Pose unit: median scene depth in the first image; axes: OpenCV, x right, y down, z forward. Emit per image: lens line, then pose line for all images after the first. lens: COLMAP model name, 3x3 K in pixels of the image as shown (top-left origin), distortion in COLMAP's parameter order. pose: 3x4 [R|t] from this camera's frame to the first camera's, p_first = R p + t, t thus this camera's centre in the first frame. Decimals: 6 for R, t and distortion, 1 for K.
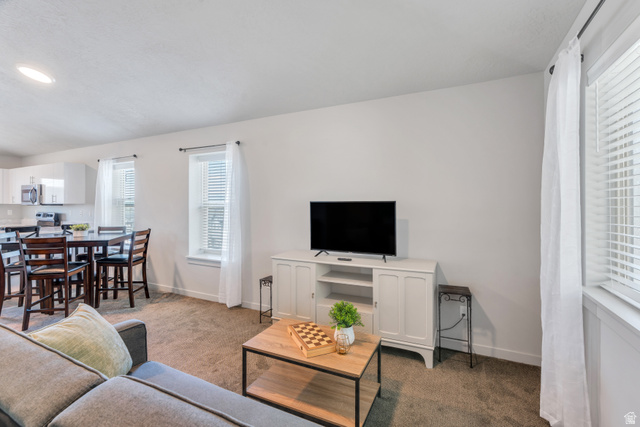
lens RADIAL K [[287.4, 0, 325.3], [0, 287.4, 204.1], [0, 0, 1]] dist [-0.009930, 0.000679]
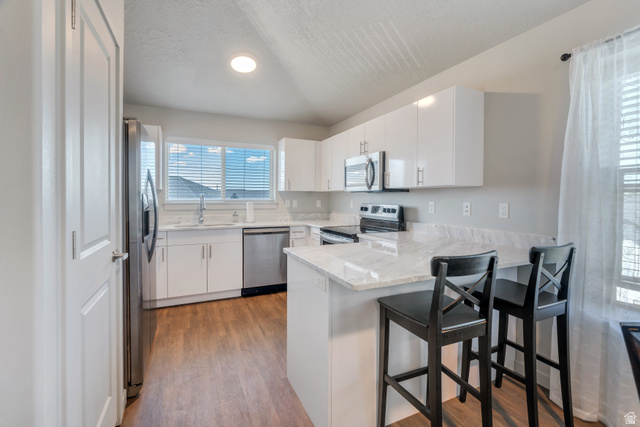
lens RADIAL K [[287.4, 0, 321.2], [0, 287.4, 202.4], [0, 0, 1]] dist [-0.009930, 0.000679]
pose [[0.774476, 0.010877, -0.632510, -0.952522], [0.001942, 0.999807, 0.019571, 0.017854], [0.632600, -0.016385, 0.774305, 0.648904]]
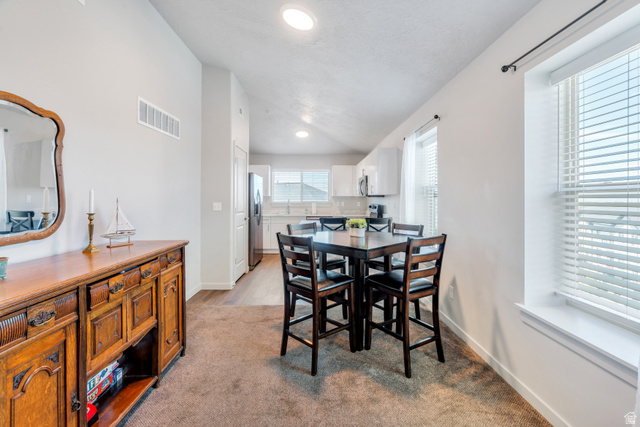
lens RADIAL K [[287.4, 0, 321.7], [0, 287.4, 200.7], [0, 0, 1]] dist [-0.009930, 0.000679]
pose [[0.452582, 0.000714, -0.891723, -0.222384], [0.004038, 0.999988, 0.002850, 0.019195], [0.891714, -0.004891, 0.452573, 0.515432]]
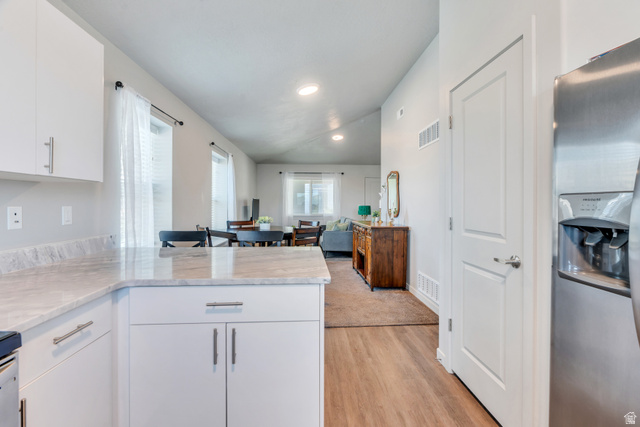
lens RADIAL K [[287.4, 0, 322.6], [0, 287.4, 204.4], [0, 0, 1]] dist [-0.009930, 0.000679]
pose [[-0.487648, -0.002041, 0.873038, -1.544336], [-0.006252, 0.999980, -0.001154, 0.025121], [-0.873018, -0.006021, -0.487651, 1.118575]]
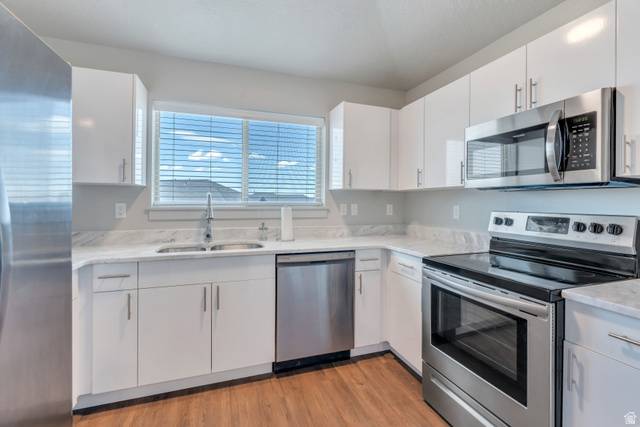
lens RADIAL K [[287.4, 0, 317.8], [0, 287.4, 202.7], [0, 0, 1]] dist [-0.009930, 0.000679]
pose [[0.703712, 0.005123, -0.710467, -1.274159], [-0.000547, 0.999978, 0.006668, 0.021931], [0.710485, -0.004303, 0.703699, 0.868130]]
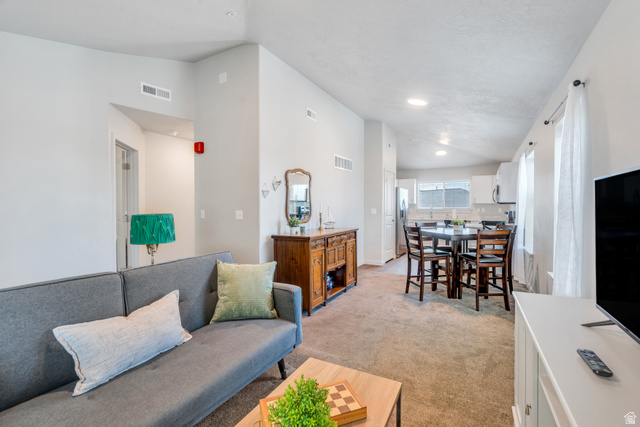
lens RADIAL K [[287.4, 0, 325.3], [0, 287.4, 213.3], [0, 0, 1]] dist [-0.009930, 0.000679]
pose [[-0.056995, 0.020974, -0.998154, 0.240987], [0.006769, 0.999764, 0.020621, 0.017587], [0.998352, -0.005582, -0.057124, 0.475001]]
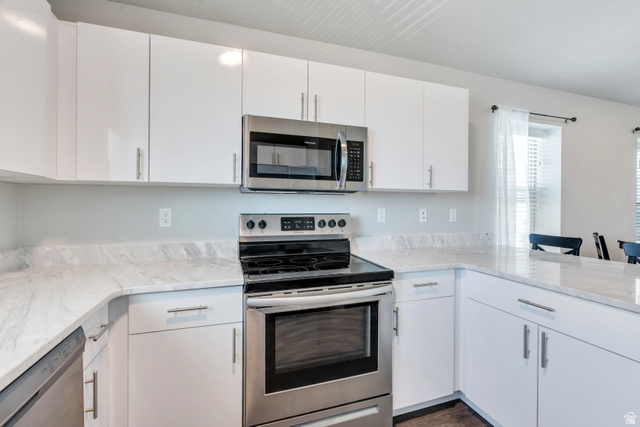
lens RADIAL K [[287.4, 0, 326.4], [0, 287.4, 207.7], [0, 0, 1]] dist [-0.009930, 0.000679]
pose [[0.710361, -0.000763, 0.703837, -1.607914], [-0.009227, 0.999903, 0.010396, 0.023652], [-0.703777, -0.013880, 0.710286, 1.006671]]
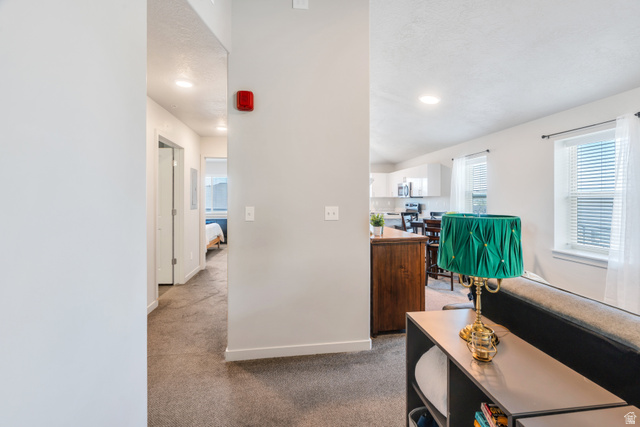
lens RADIAL K [[287.4, 0, 320.8], [0, 287.4, 203.4], [0, 0, 1]] dist [-0.009930, 0.000679]
pose [[0.548010, 0.006827, -0.836444, -0.112590], [0.008695, 0.999866, 0.013858, 0.011275], [0.836427, -0.014867, 0.547877, -0.137428]]
